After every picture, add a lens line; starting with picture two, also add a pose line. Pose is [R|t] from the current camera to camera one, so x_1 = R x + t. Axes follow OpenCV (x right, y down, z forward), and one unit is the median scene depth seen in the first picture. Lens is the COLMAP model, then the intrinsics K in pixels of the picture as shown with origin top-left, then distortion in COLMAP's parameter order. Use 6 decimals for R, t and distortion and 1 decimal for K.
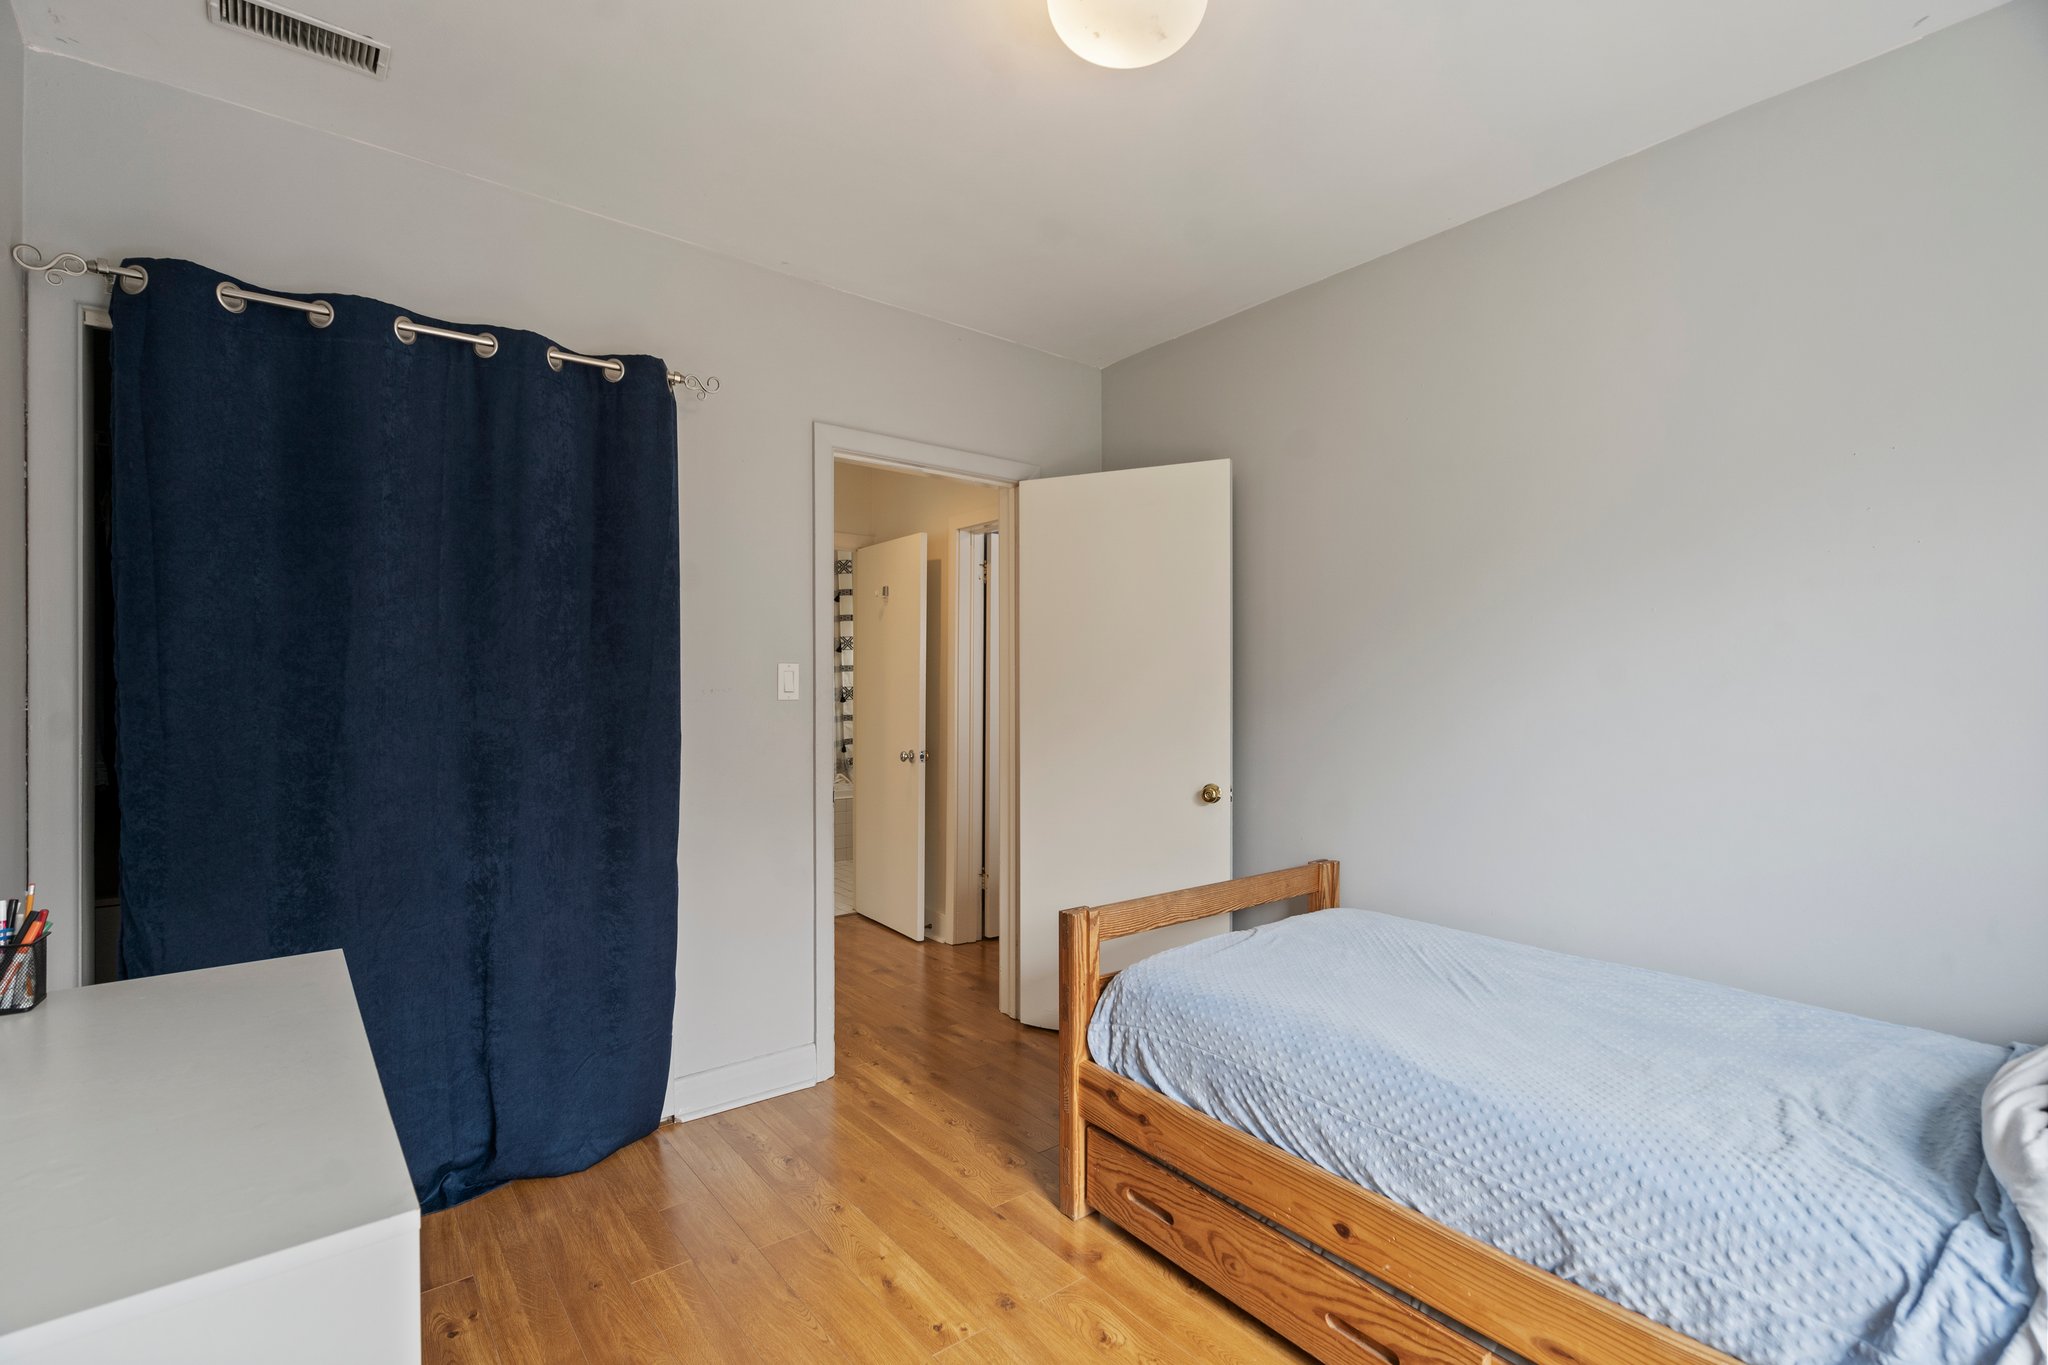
lens RADIAL K [[930.9, 0, 974.4], [0, 930.9, 683.3], [0, 0, 1]] dist [-0.006129, 0.004572]
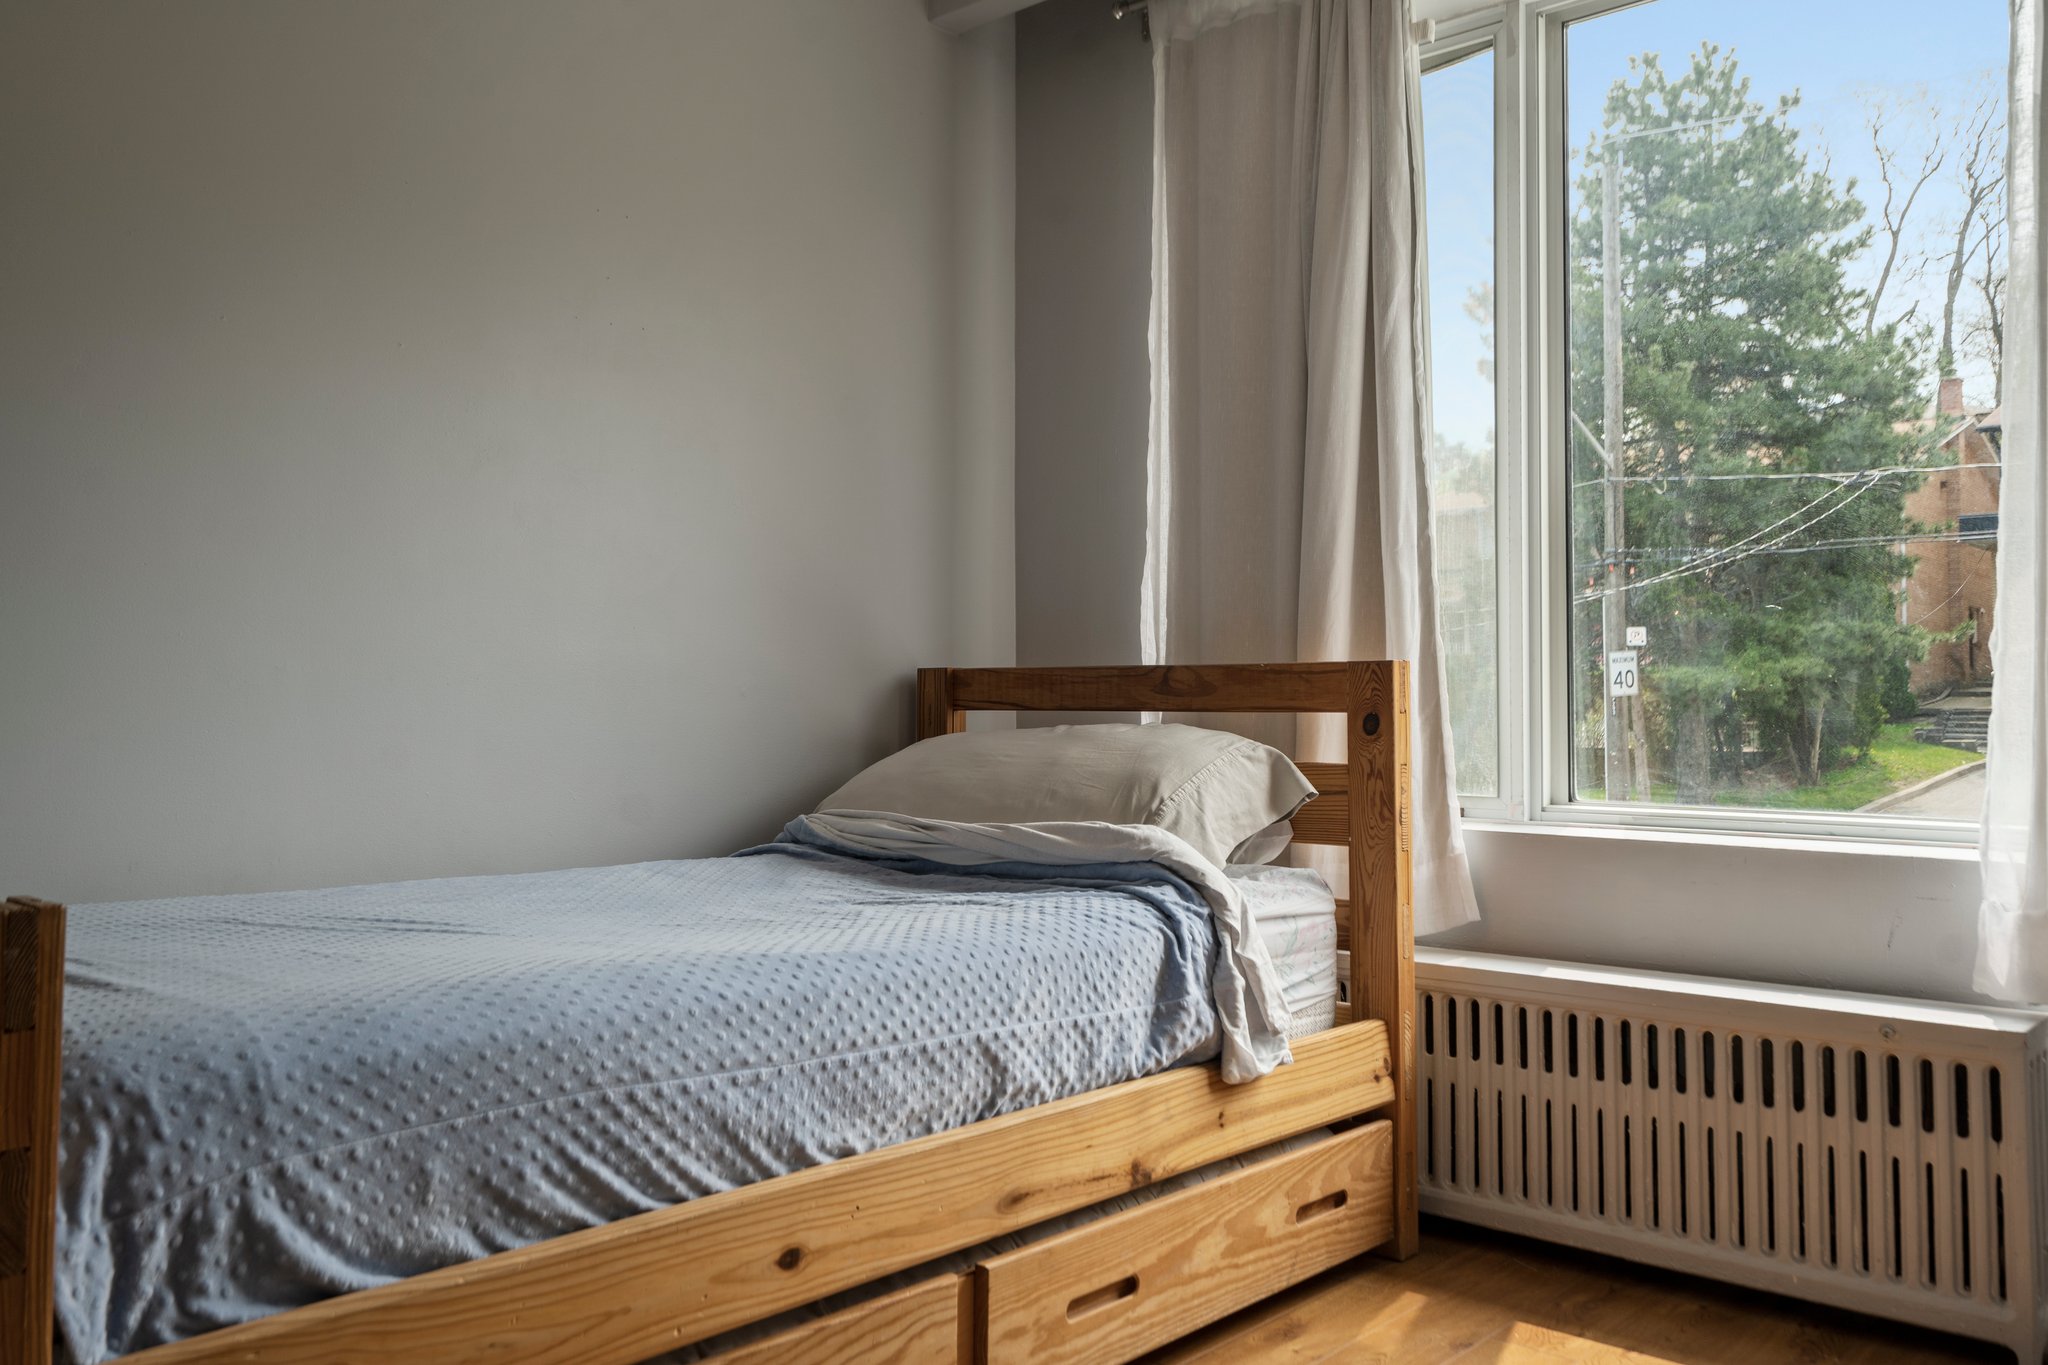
lens RADIAL K [[1644.6, 0, 1005.2], [0, 1644.6, 609.1], [0, 0, 1]] dist [0.017298, -0.012915]
pose [[-0.195386, 0.065736, 0.978521, -0.562157], [-0.004455, 0.997681, -0.067912, 0.208326], [-0.980716, -0.017628, -0.194640, 0.897246]]
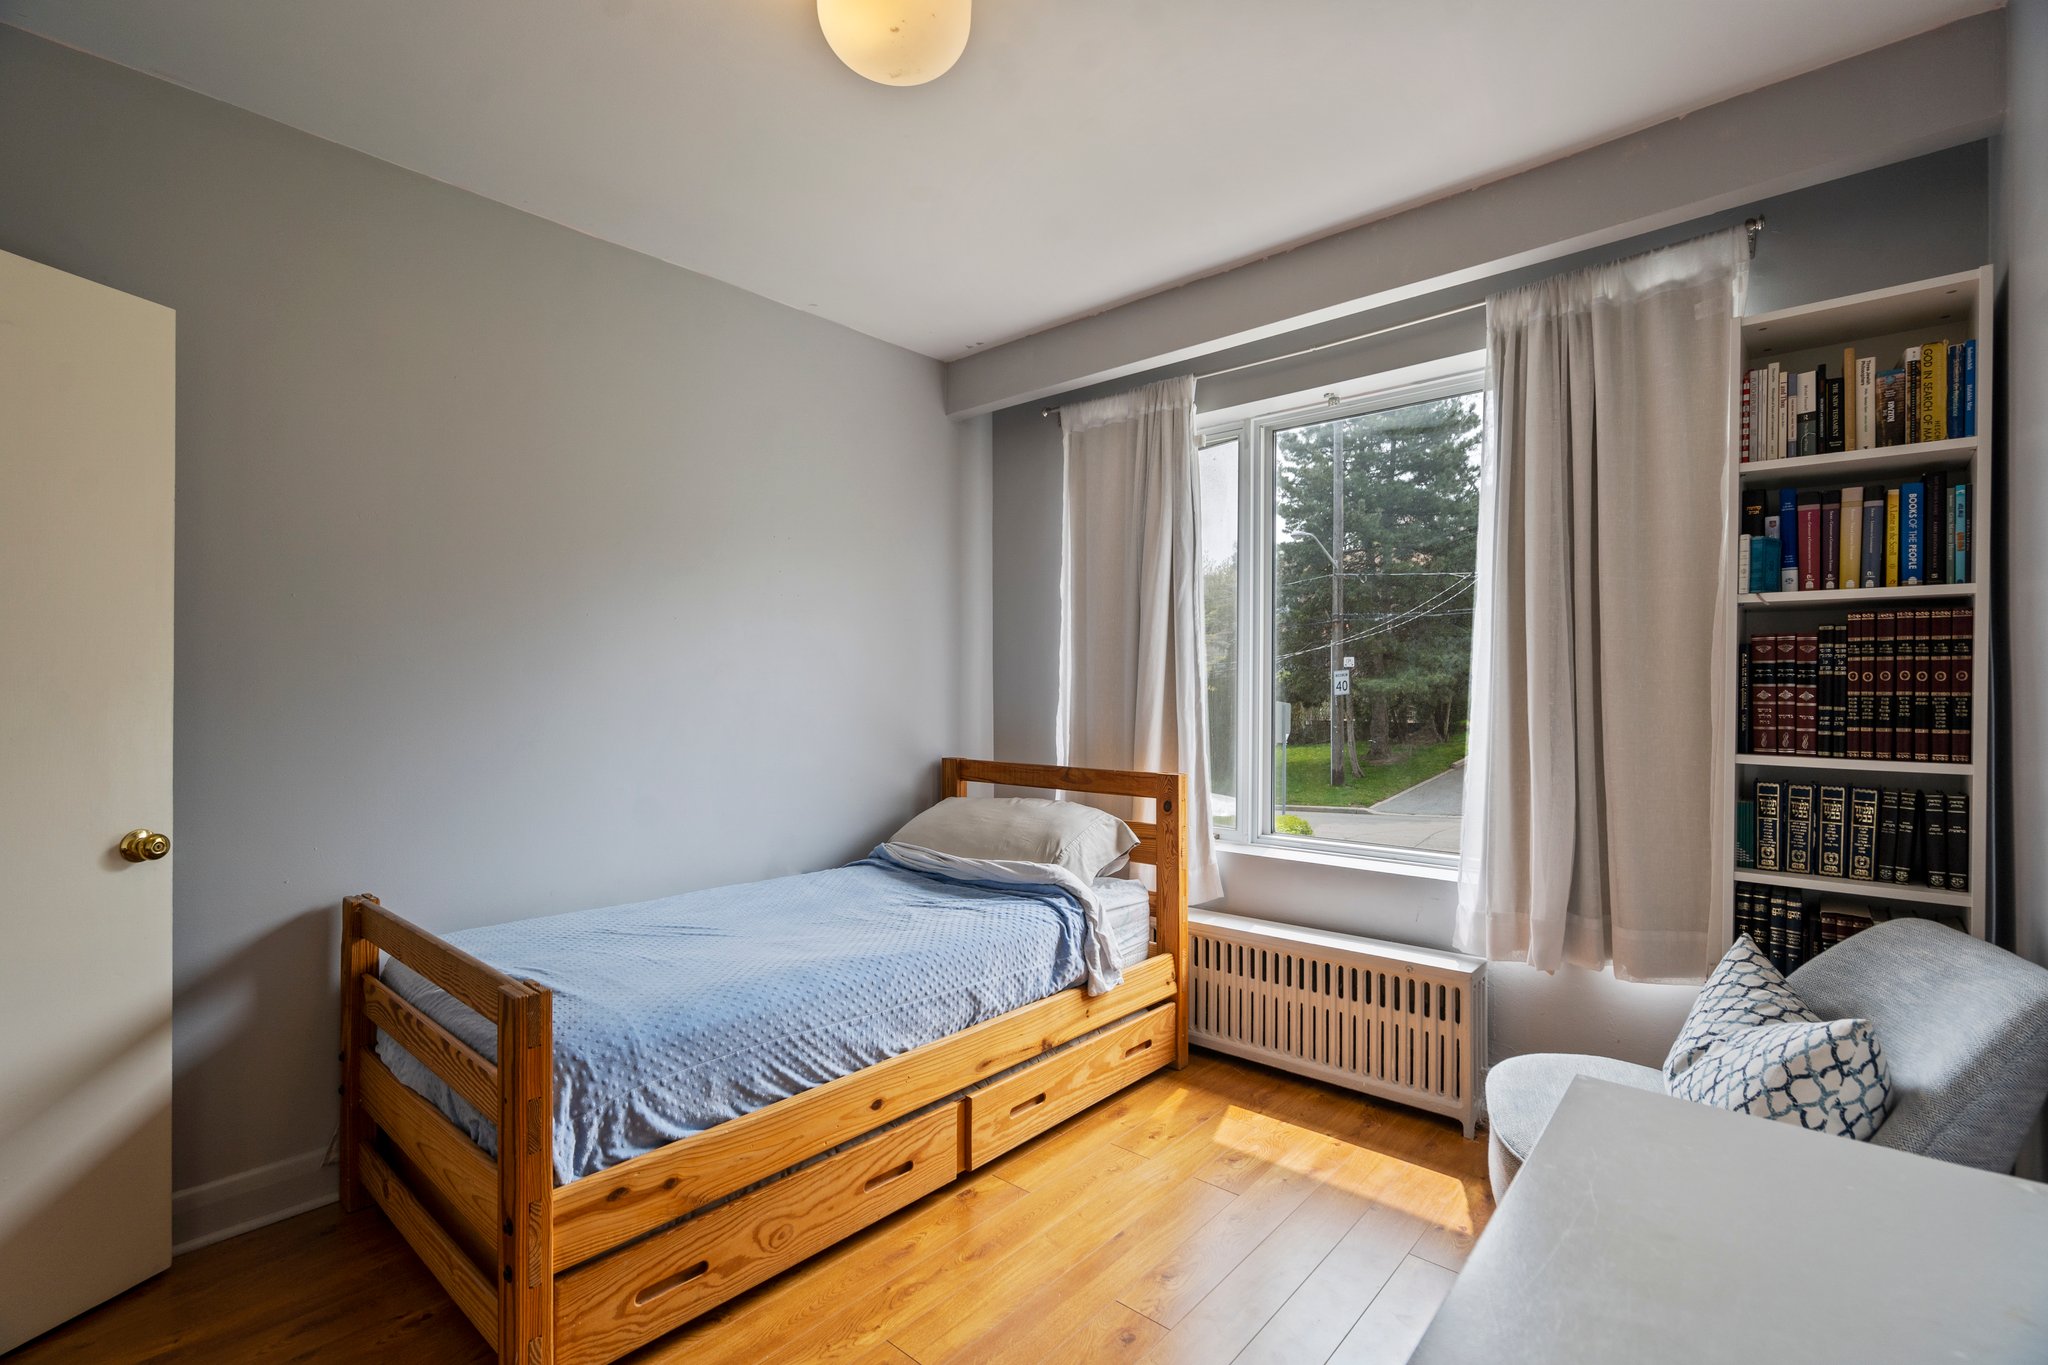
lens RADIAL K [[930.9, 0, 1010.5], [0, 930.9, 682.9], [0, 0, 1]] dist [-0.006129, 0.004572]
pose [[-0.205275, 0.014338, 0.978599, -0.732674], [-0.000249, 0.999892, -0.014702, 0.030720], [-0.978704, -0.003262, -0.205250, 0.902822]]
